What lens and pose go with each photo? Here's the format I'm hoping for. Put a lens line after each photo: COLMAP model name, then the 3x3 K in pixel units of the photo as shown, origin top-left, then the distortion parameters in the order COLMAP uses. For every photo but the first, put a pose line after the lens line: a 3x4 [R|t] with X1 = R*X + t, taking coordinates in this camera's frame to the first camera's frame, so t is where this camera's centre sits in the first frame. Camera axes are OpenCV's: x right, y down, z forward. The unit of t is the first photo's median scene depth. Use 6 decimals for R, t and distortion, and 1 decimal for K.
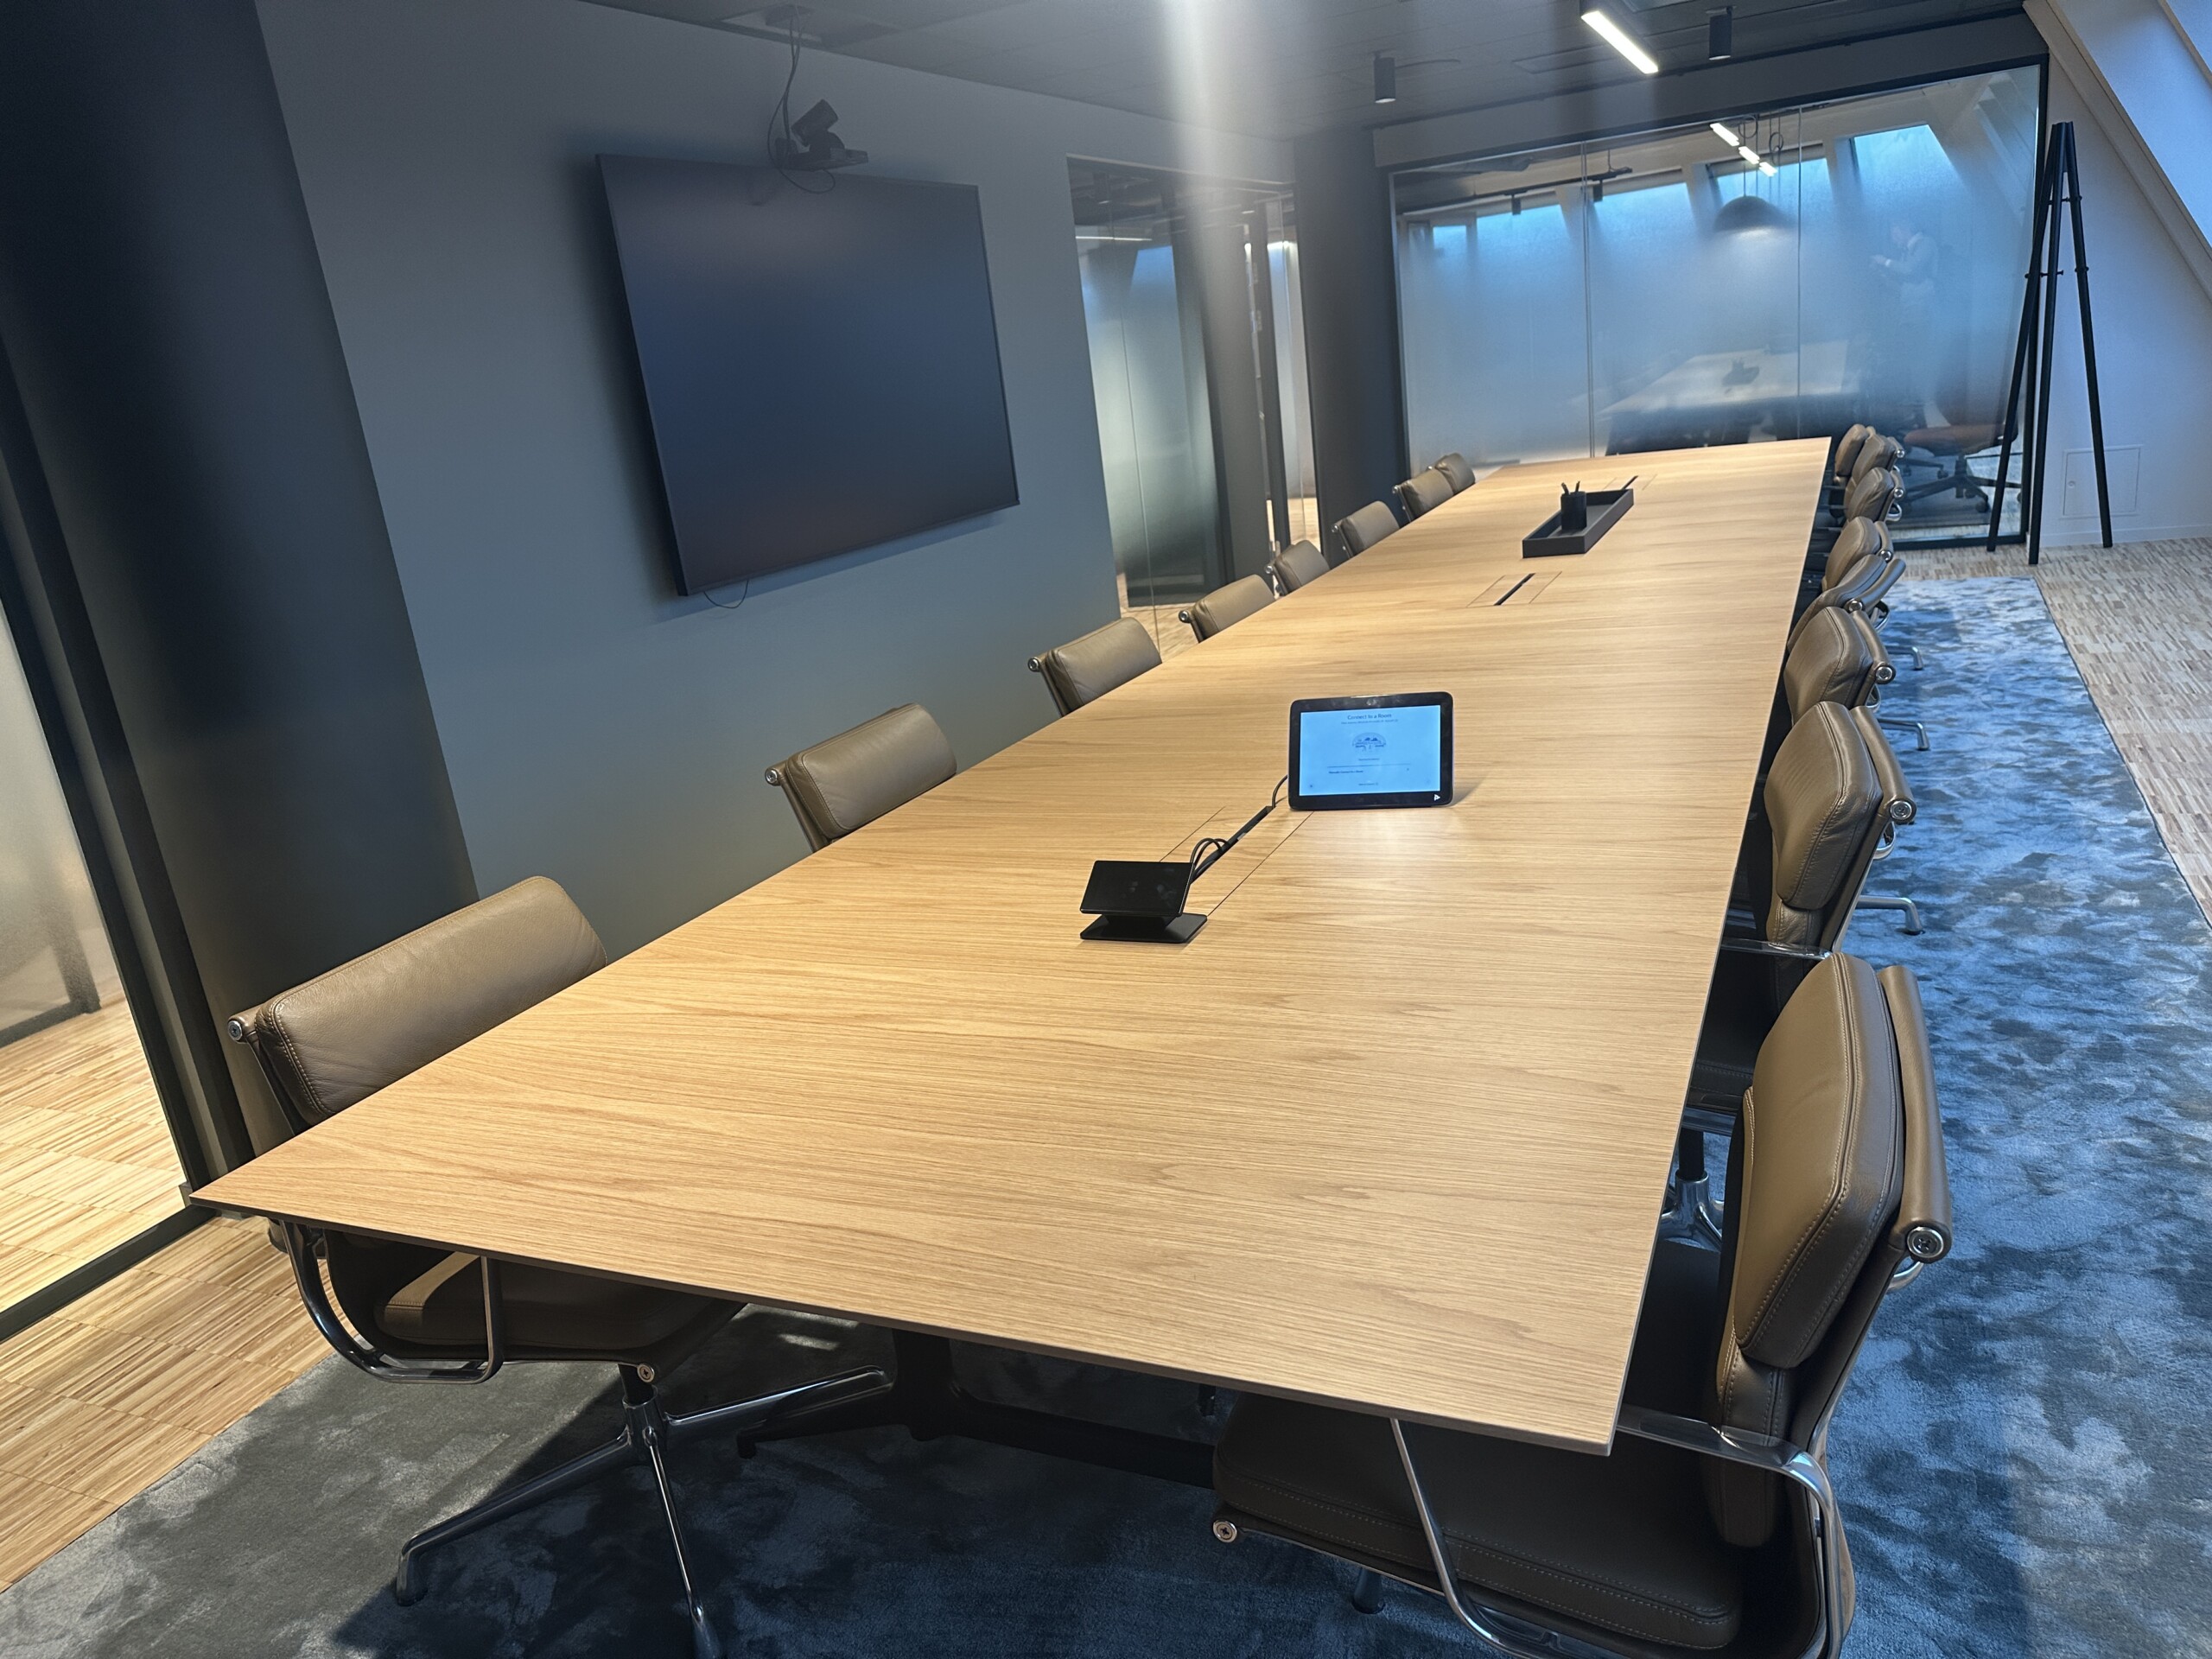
lens RADIAL K [[1554.1, 0, 1115.4], [0, 1554.1, 835.9], [0, 0, 1]] dist [0.060580, -0.074302]
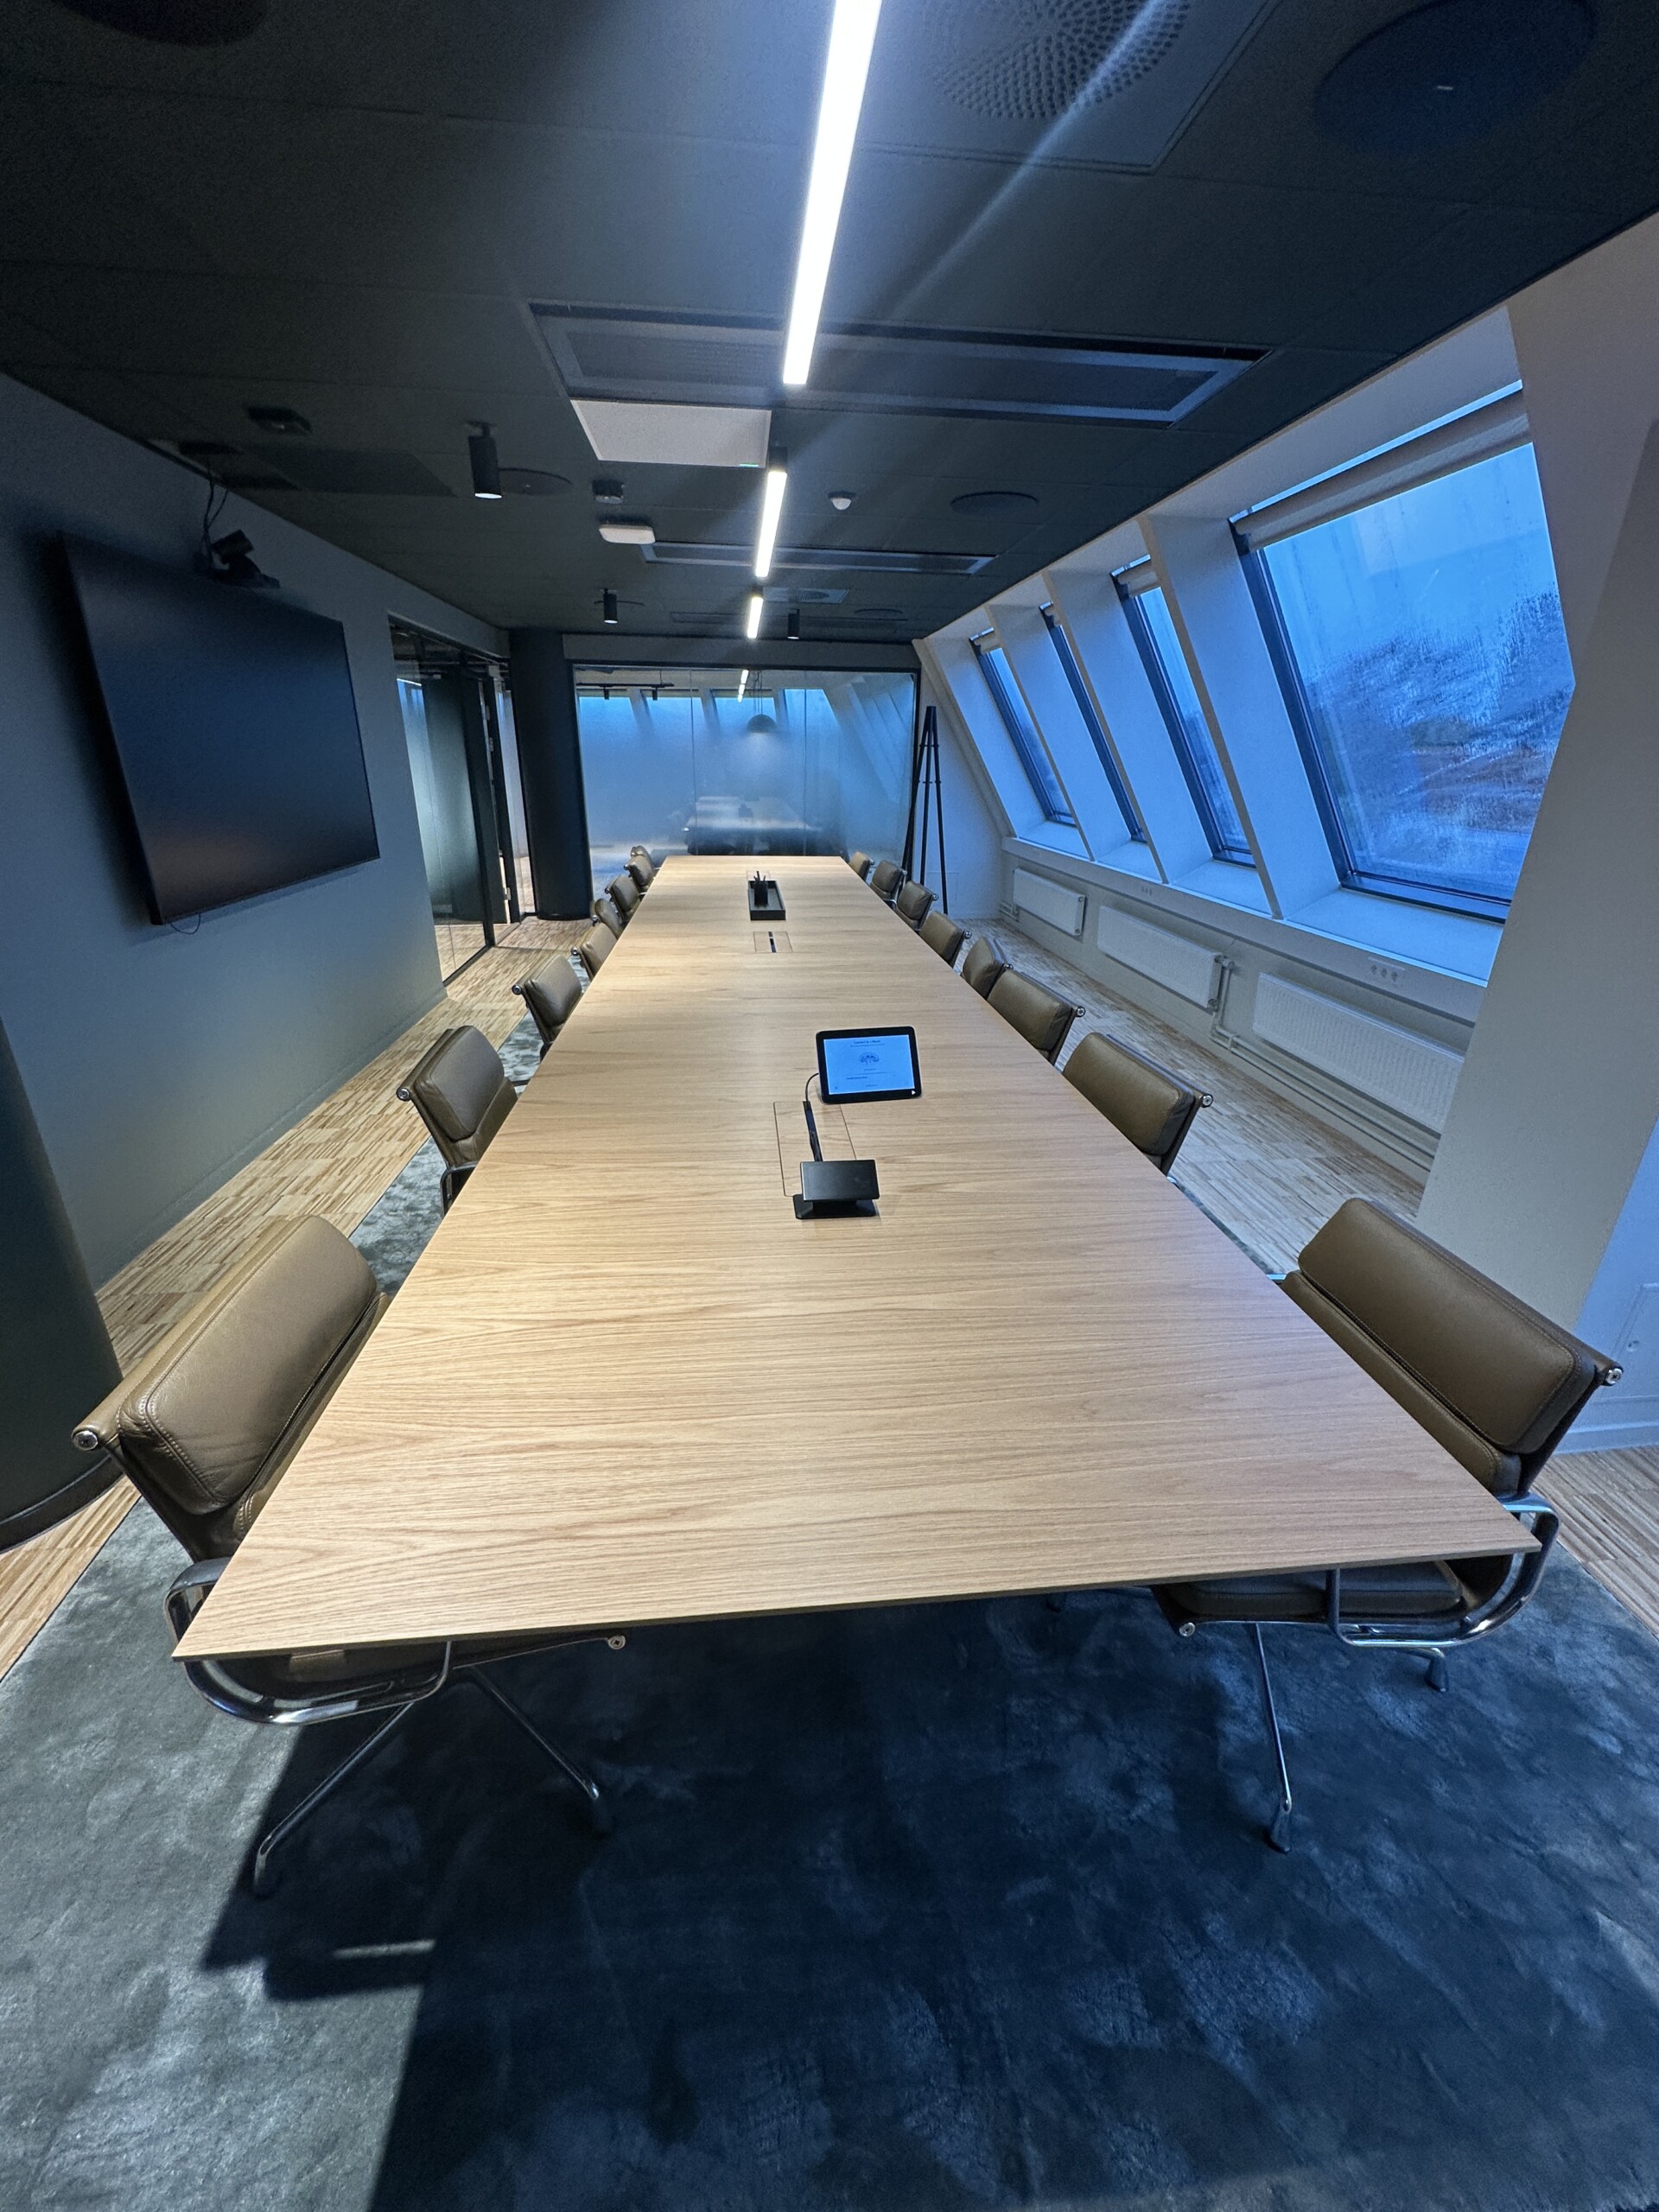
lens RADIAL K [[886.0, 0, 829.5], [0, 886.0, 1106.0], [0, 0, 1]] dist [-0.003870, -0.000011]
pose [[0.855283, -0.062700, 0.514353, -0.337164], [0.033701, 0.997281, 0.065531, -0.072740], [-0.517064, -0.038714, 0.855071, 0.252056]]
